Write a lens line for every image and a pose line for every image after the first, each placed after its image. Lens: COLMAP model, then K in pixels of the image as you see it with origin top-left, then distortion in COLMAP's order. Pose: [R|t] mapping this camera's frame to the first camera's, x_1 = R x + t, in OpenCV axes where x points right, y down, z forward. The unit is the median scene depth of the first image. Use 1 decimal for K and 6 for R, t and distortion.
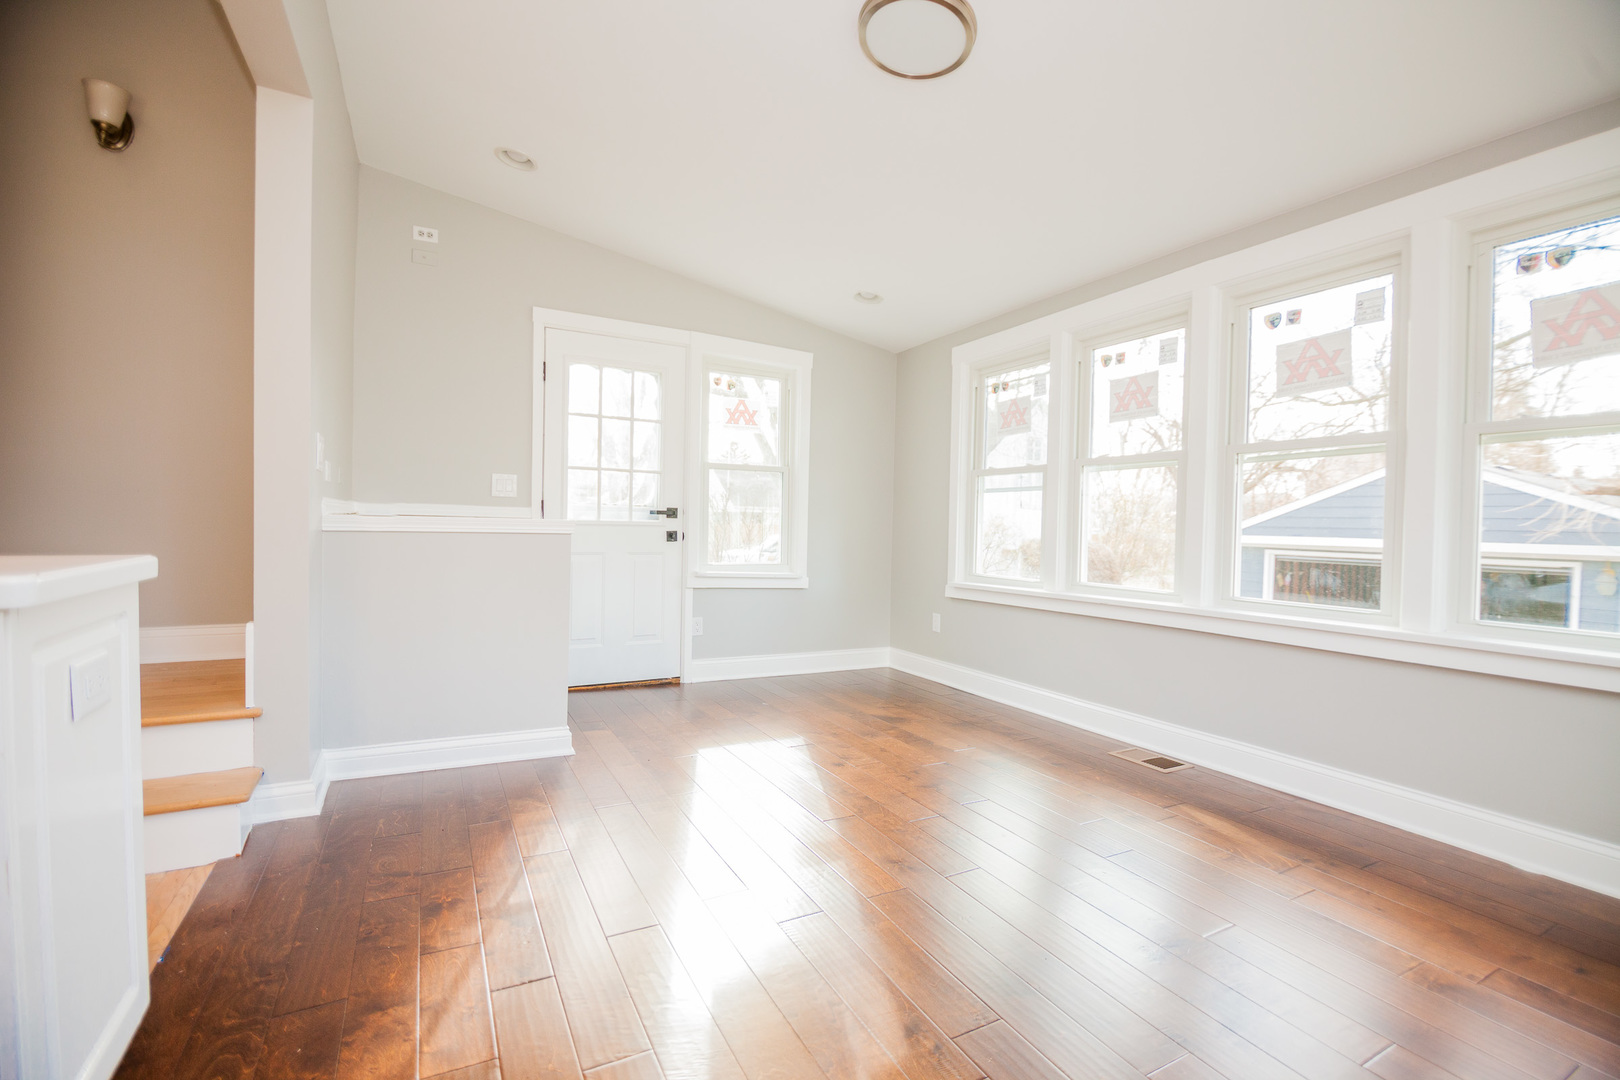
lens RADIAL K [[722.6, 0, 816.9], [0, 722.6, 537.3], [0, 0, 1]] dist [0.001214, -0.012593]
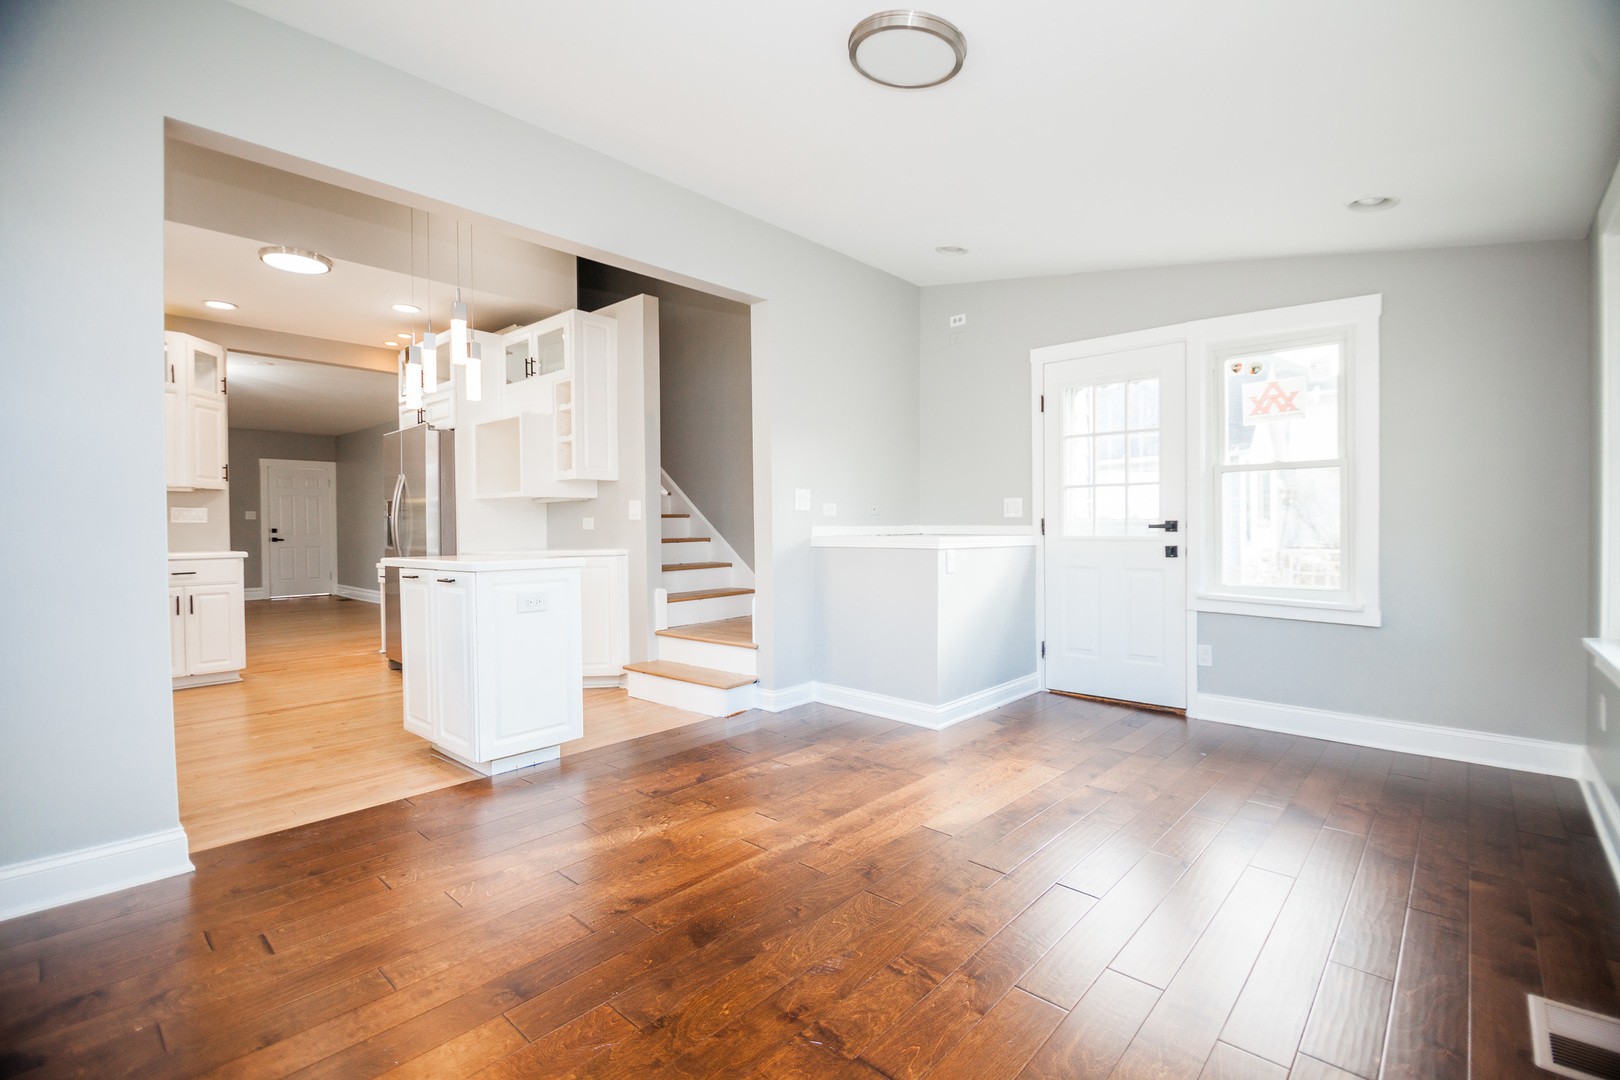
lens RADIAL K [[738.9, 0, 814.6], [0, 738.9, 535.7], [0, 0, 1]] dist [-0.005530, -0.000928]
pose [[0.325066, -0.014777, -0.945576, 0.658389], [-0.005602, 0.999830, -0.017551, -0.003325], [0.945675, 0.011002, 0.324928, 0.332713]]
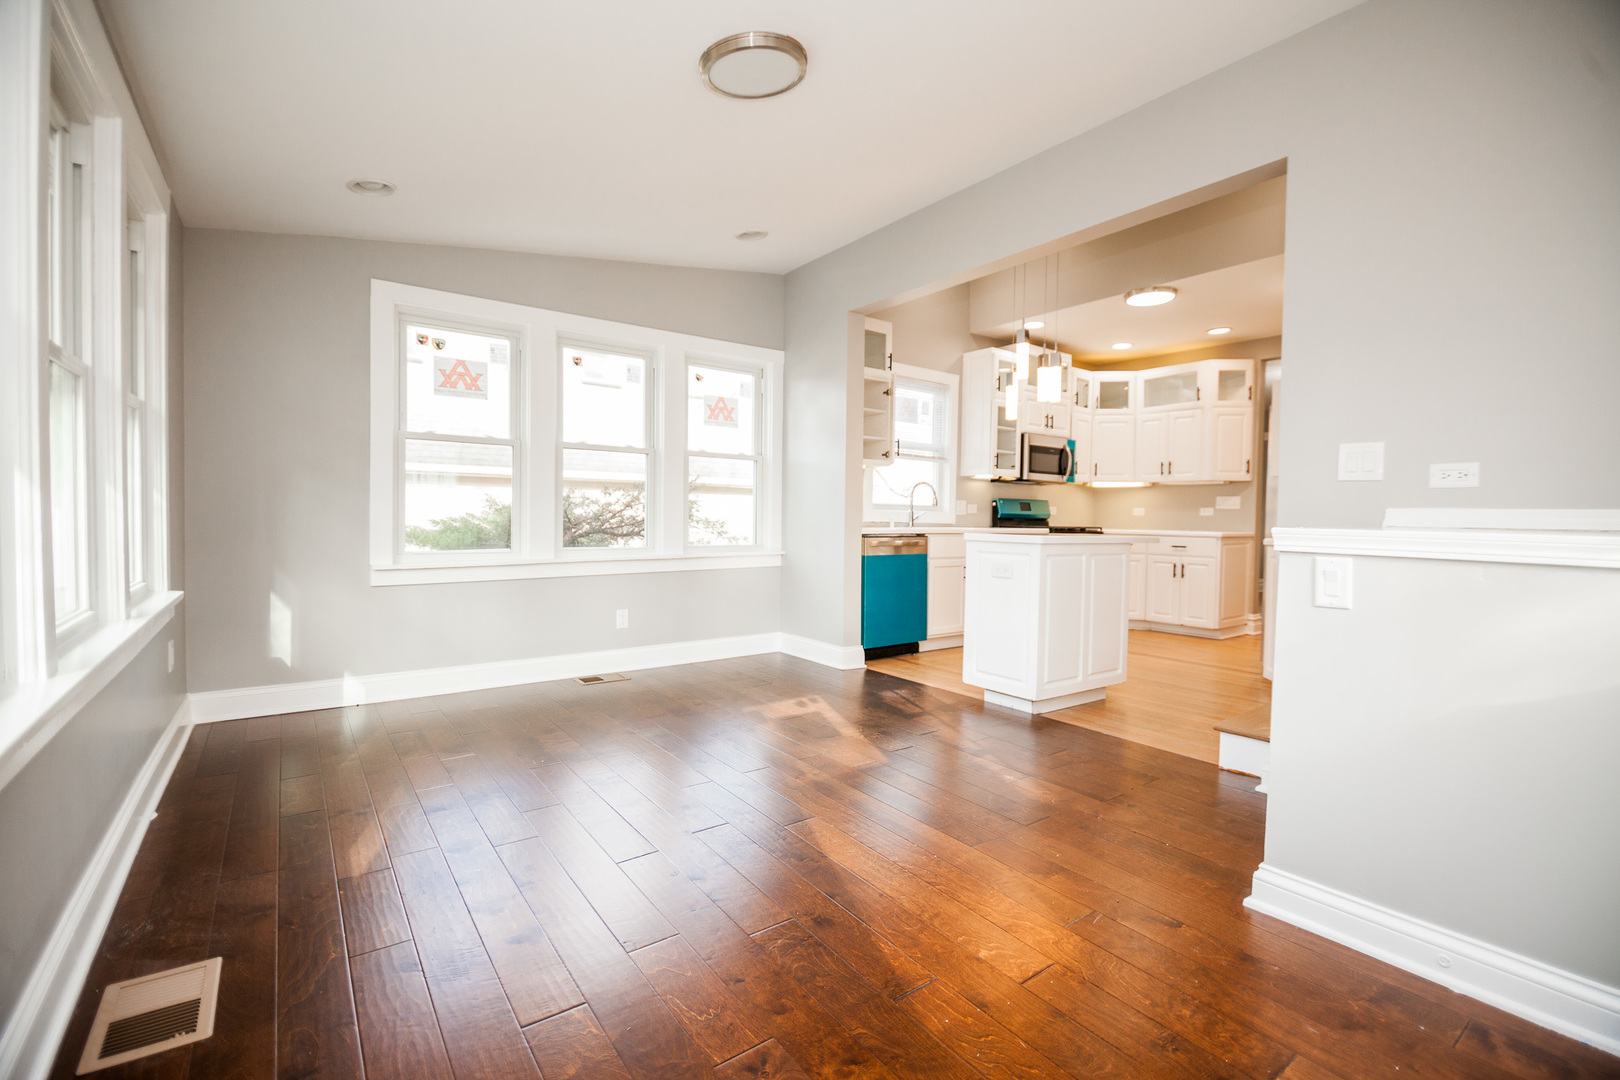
lens RADIAL K [[738.9, 0, 814.6], [0, 738.9, 535.7], [0, 0, 1]] dist [-0.005530, -0.000928]
pose [[-0.993058, -0.037782, -0.111395, 0.068181], [-0.043356, 0.997904, 0.048045, -0.025389], [0.109346, 0.052542, -0.992614, 1.373564]]
